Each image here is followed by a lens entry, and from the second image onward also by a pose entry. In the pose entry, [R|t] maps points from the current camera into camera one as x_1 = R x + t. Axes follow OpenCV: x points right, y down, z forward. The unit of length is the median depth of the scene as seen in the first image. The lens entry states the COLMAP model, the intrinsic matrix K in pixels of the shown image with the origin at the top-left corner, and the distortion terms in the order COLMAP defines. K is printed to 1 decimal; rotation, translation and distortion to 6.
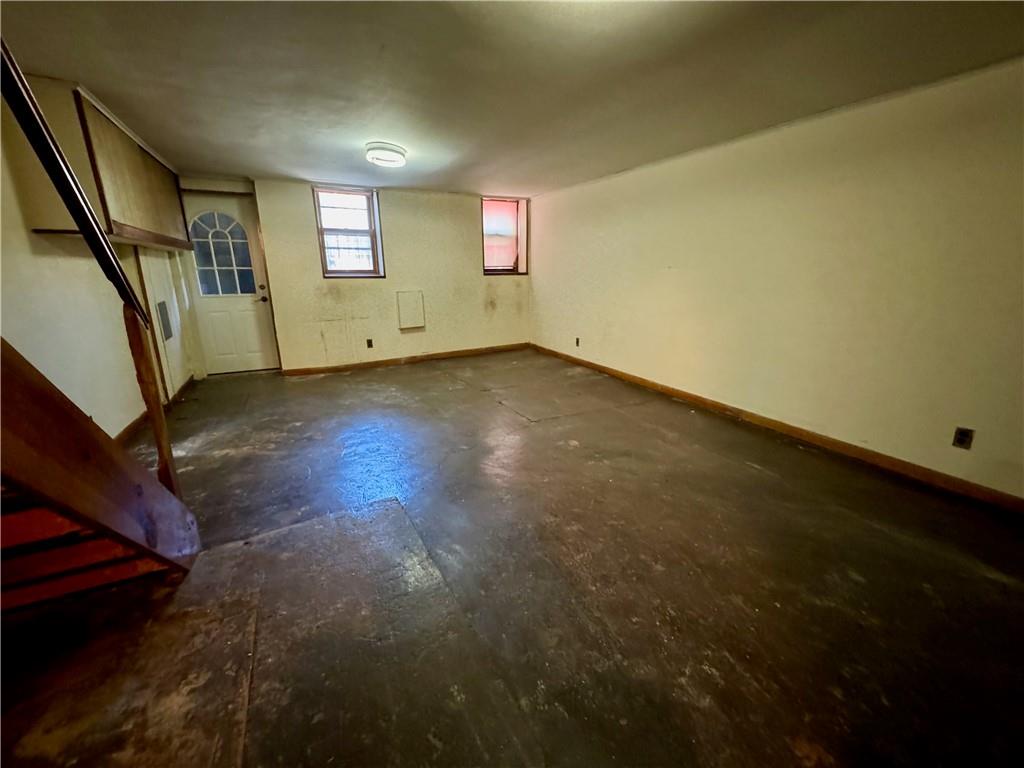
lens RADIAL K [[408.8, 0, 510.7], [0, 408.8, 381.6], [0, 0, 1]] dist [-0.000712, -0.000193]
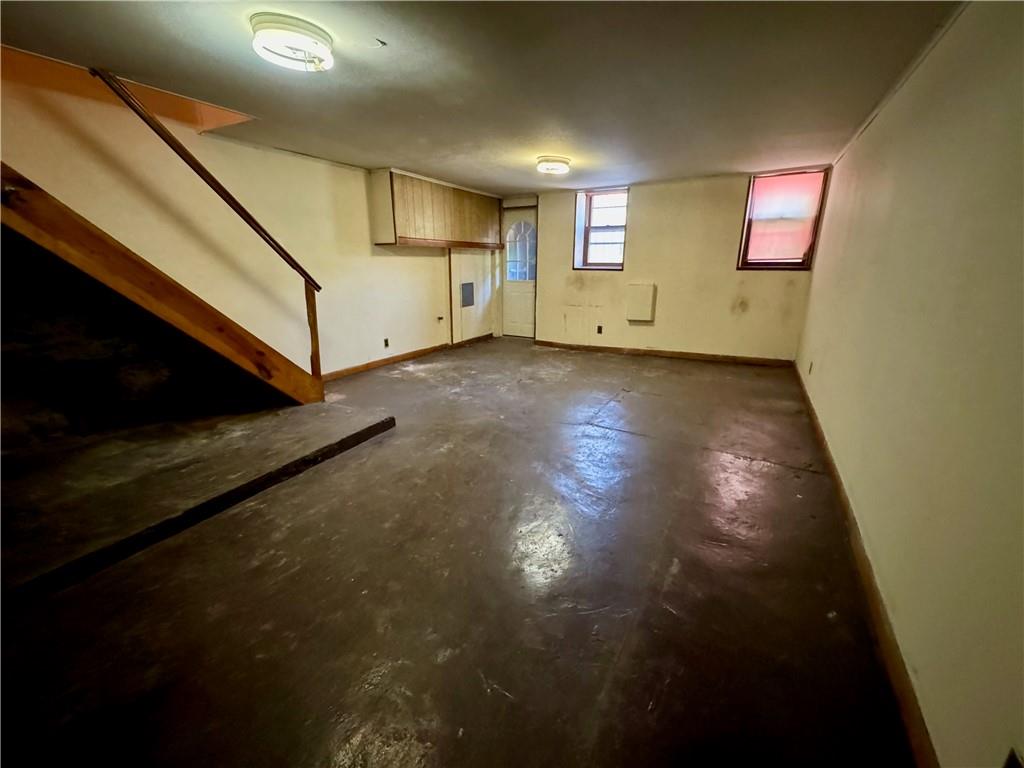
lens RADIAL K [[408.8, 0, 512.6], [0, 408.8, 381.7], [0, 0, 1]] dist [-0.000712, -0.000193]
pose [[0.544482, 0.239092, -0.803974, 0.534119], [-0.221747, 0.965441, 0.136936, -0.067537], [0.808930, 0.103719, 0.578683, 0.220312]]
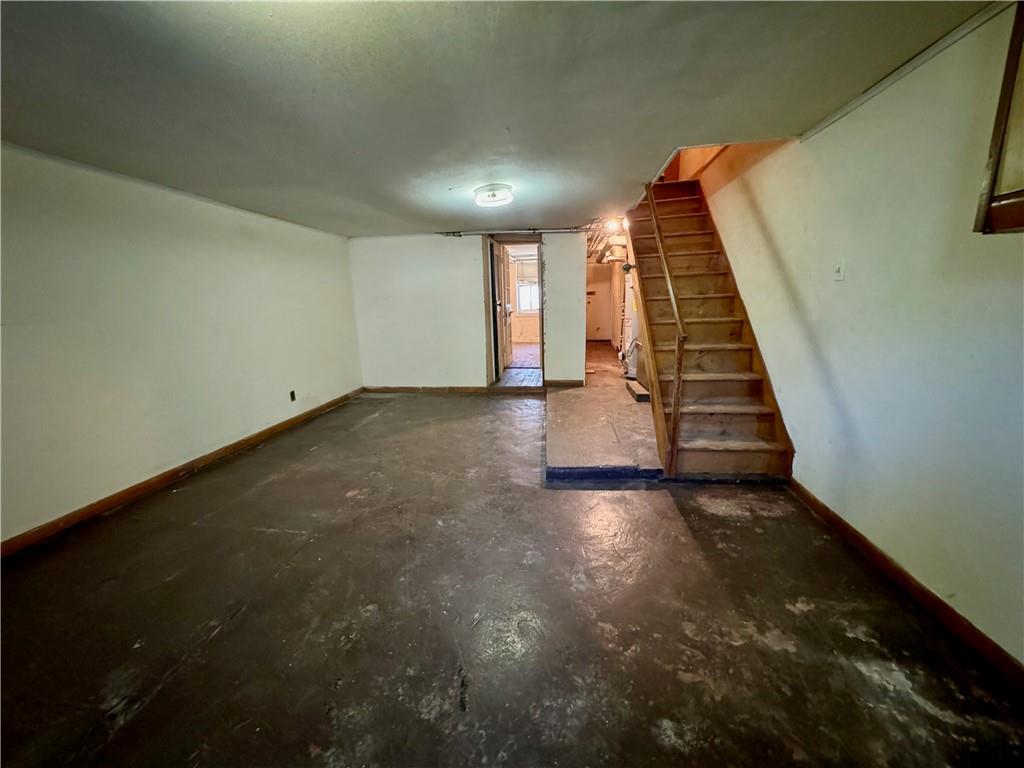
lens RADIAL K [[408.8, 0, 513.1], [0, 408.8, 385.2], [0, 0, 1]] dist [-0.000712, -0.000193]
pose [[-0.817447, -0.091292, 0.568724, -0.445836], [0.185681, 0.892888, 0.410212, -0.262637], [-0.545256, 0.440927, -0.712937, 0.910090]]
